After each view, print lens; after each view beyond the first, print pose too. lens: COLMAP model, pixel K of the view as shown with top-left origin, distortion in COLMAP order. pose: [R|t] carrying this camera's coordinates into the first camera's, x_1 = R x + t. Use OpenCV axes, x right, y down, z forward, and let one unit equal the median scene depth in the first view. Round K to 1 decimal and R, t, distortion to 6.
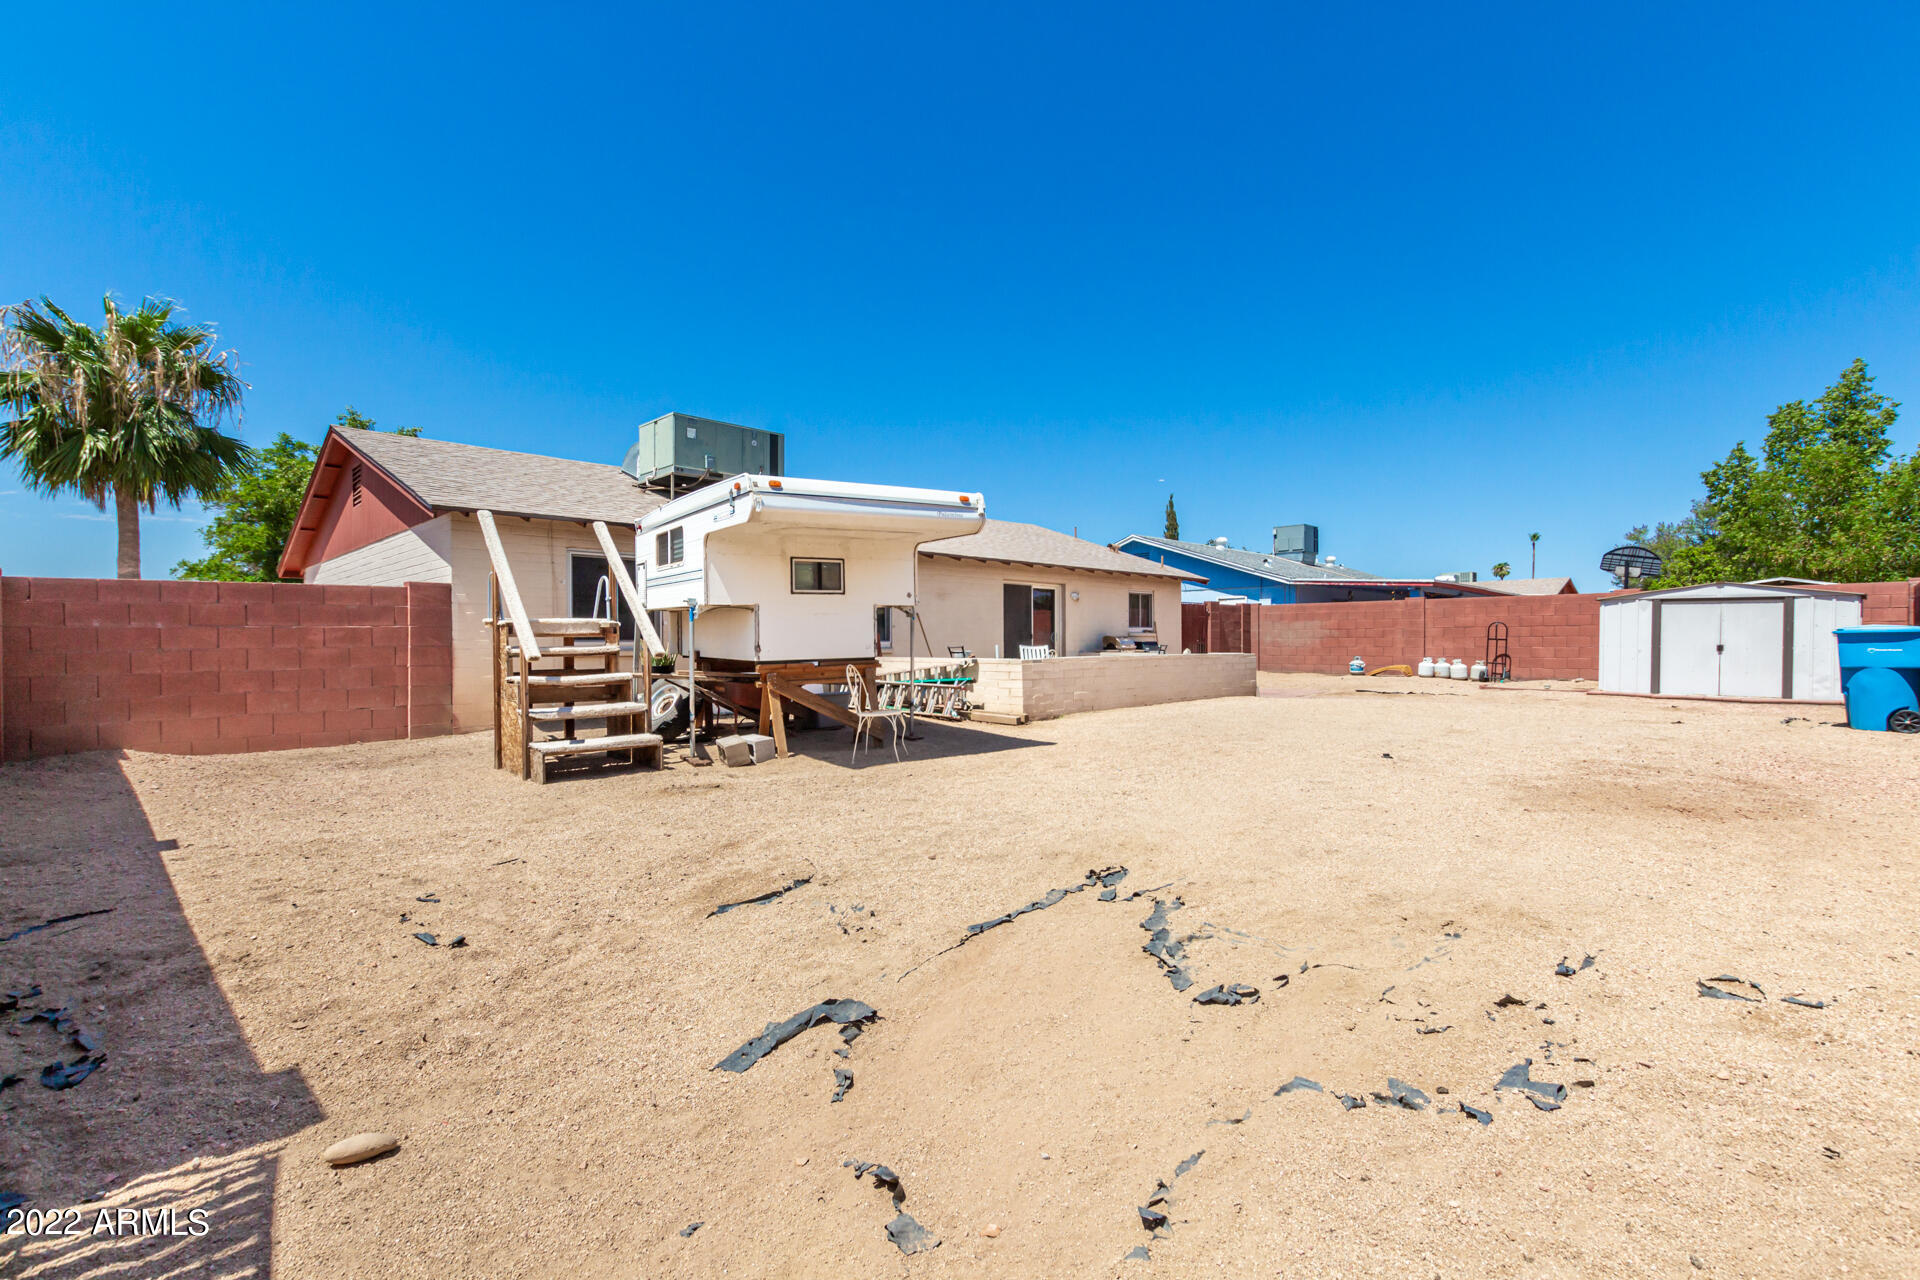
lens RADIAL K [[881.6, 0, 962.9], [0, 881.6, 637.0], [0, 0, 1]] dist [0.005561, -0.000832]
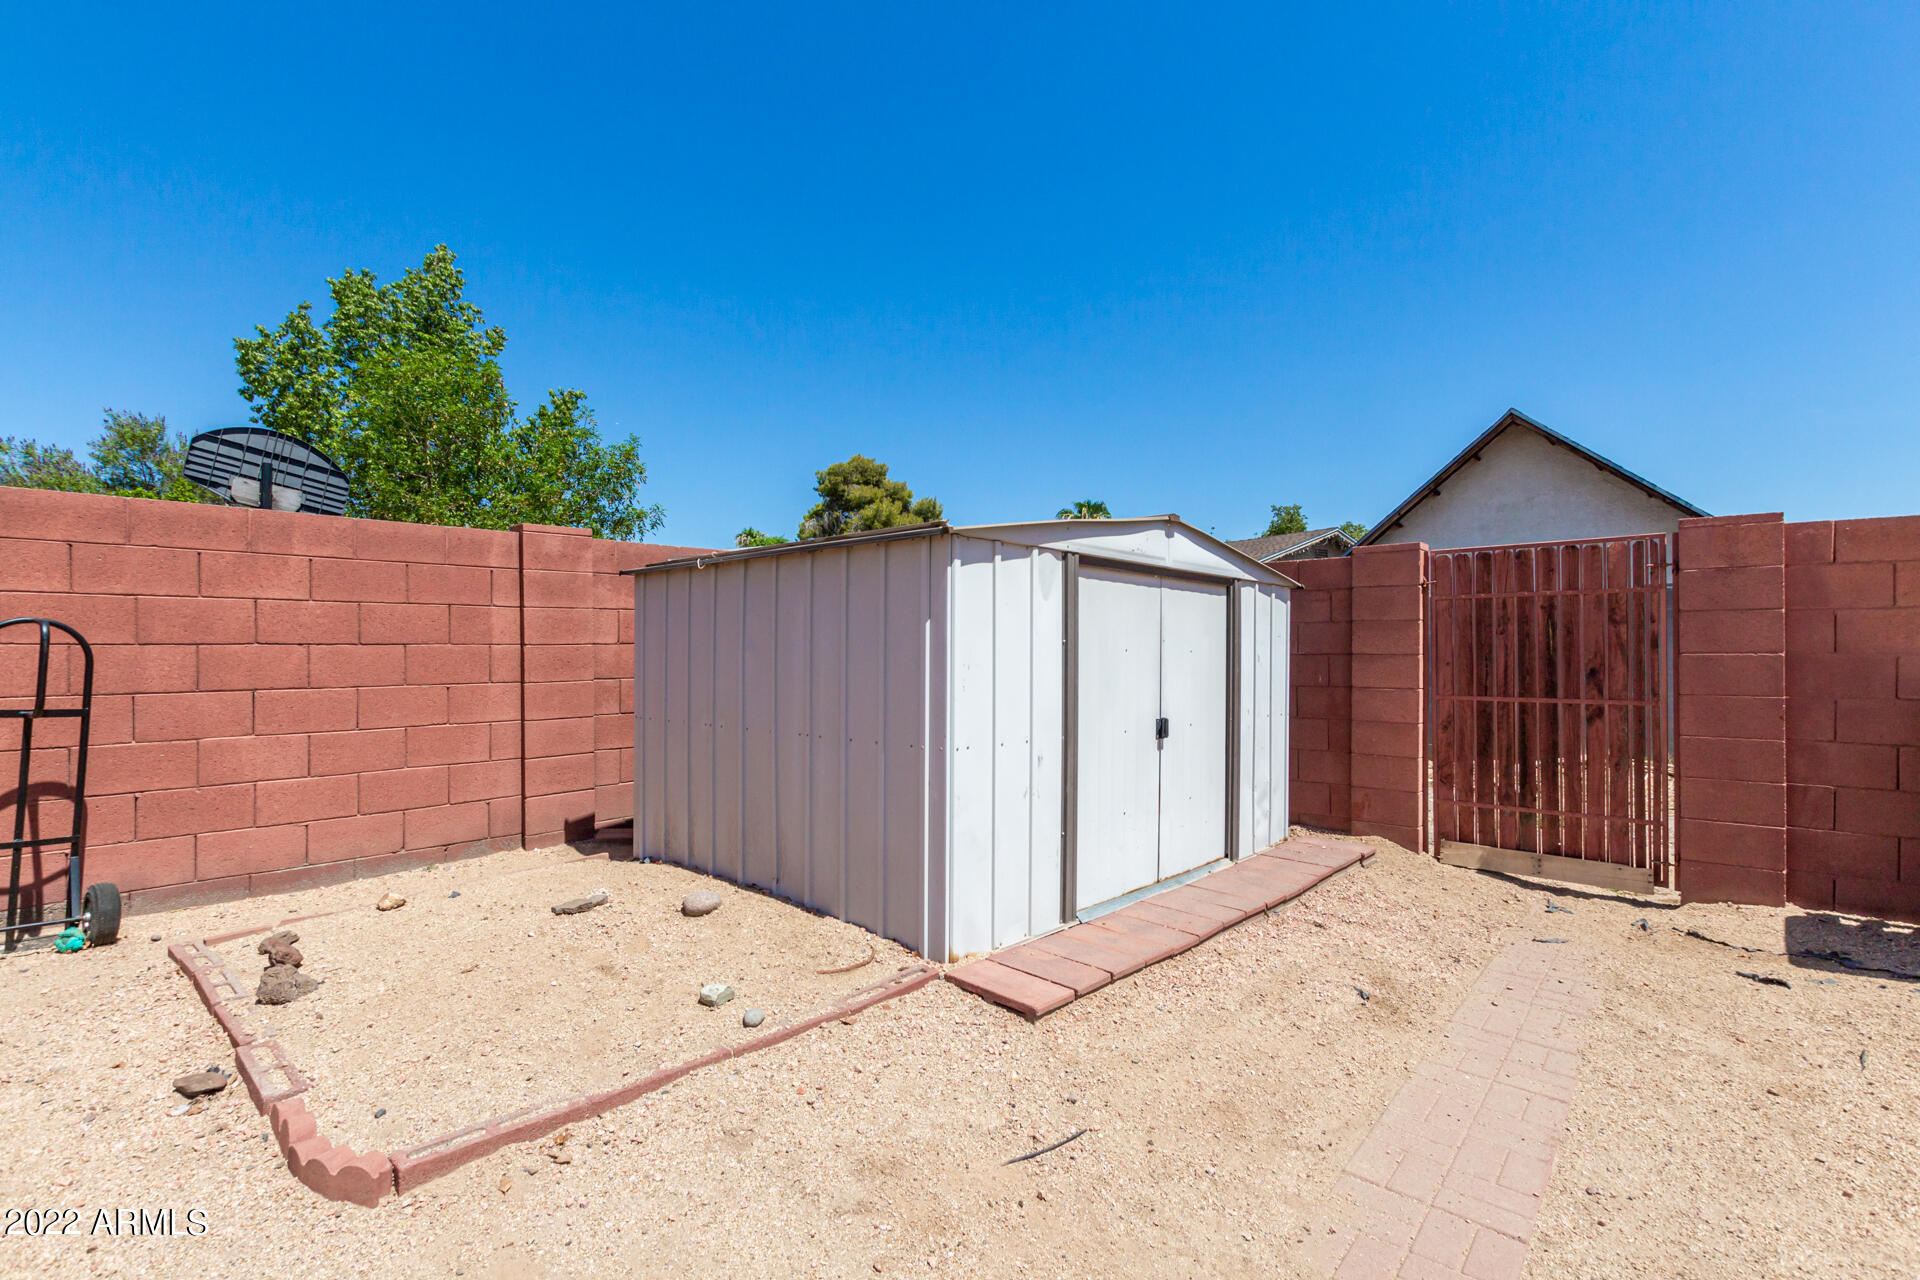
lens RADIAL K [[881.6, 0, 958.6], [0, 881.6, 637.7], [0, 0, 1]] dist [0.005561, -0.000832]
pose [[-0.047386, 0.009045, 0.998836, 0.420082], [-0.002669, 0.999954, -0.009182, -0.012708], [-0.998873, -0.003101, -0.047360, 0.830909]]
